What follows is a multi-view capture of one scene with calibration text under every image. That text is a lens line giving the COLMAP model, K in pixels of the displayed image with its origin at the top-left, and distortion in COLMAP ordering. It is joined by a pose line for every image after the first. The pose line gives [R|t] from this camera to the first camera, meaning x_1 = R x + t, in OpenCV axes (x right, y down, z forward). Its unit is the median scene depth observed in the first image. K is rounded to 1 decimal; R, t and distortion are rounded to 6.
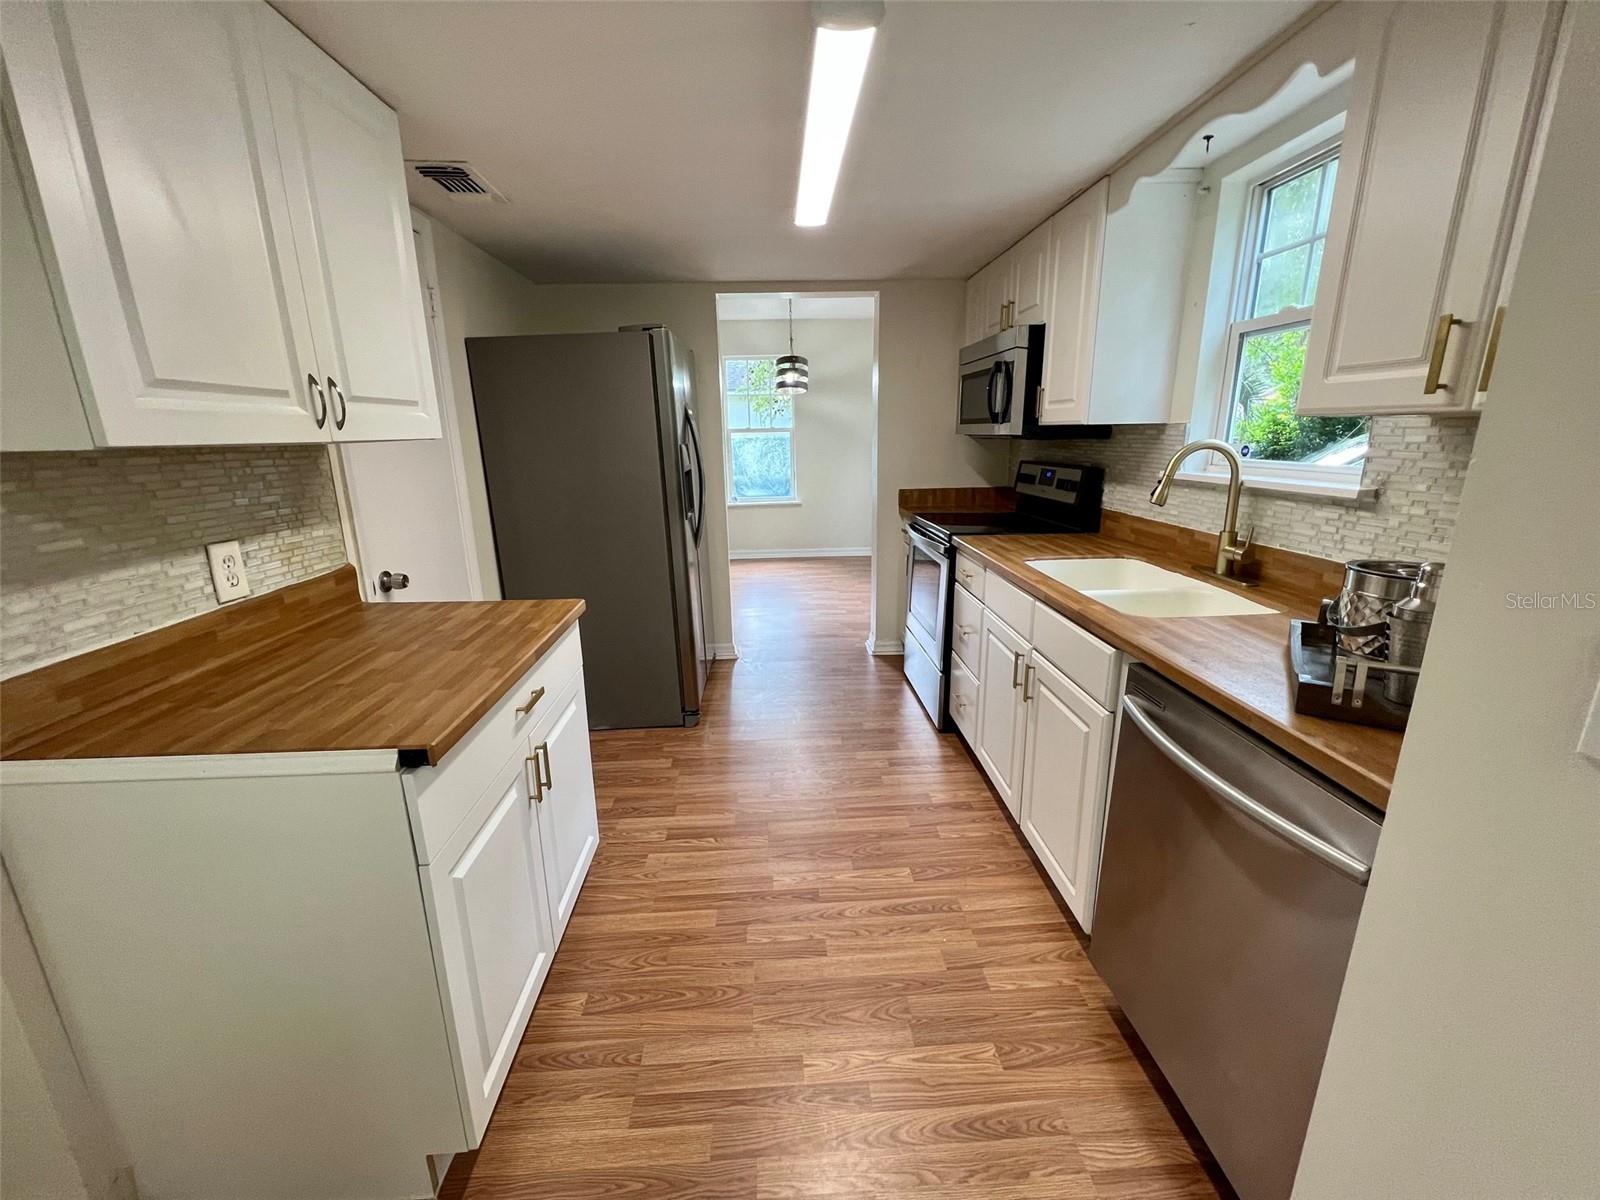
lens RADIAL K [[638.7, 0, 802.5], [0, 638.7, 596.7], [0, 0, 1]] dist [-0.003997, -0.000405]
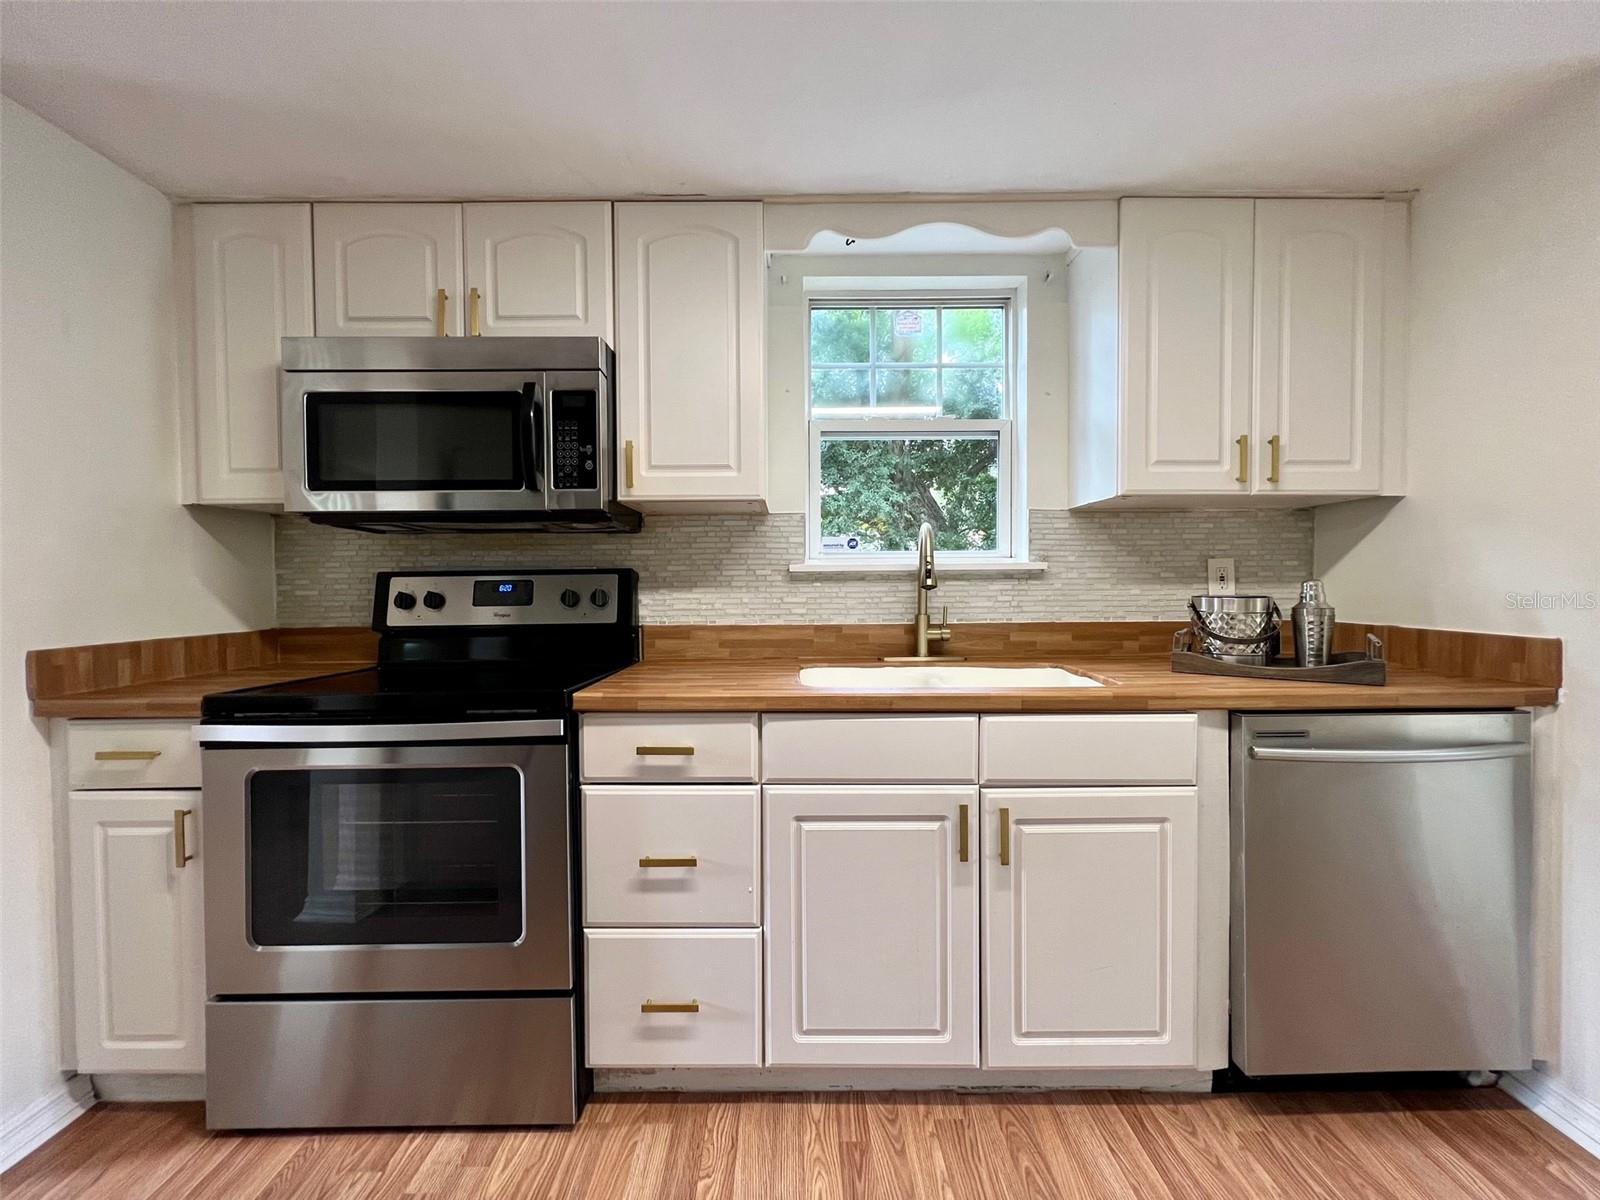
lens RADIAL K [[638.7, 0, 798.6], [0, 638.7, 593.3], [0, 0, 1]] dist [-0.003997, -0.000405]
pose [[0.051079, -0.001494, 0.998694, -0.310062], [0.256036, 0.966597, -0.011649, -0.149143], [-0.965317, 0.256296, 0.049755, 0.971742]]
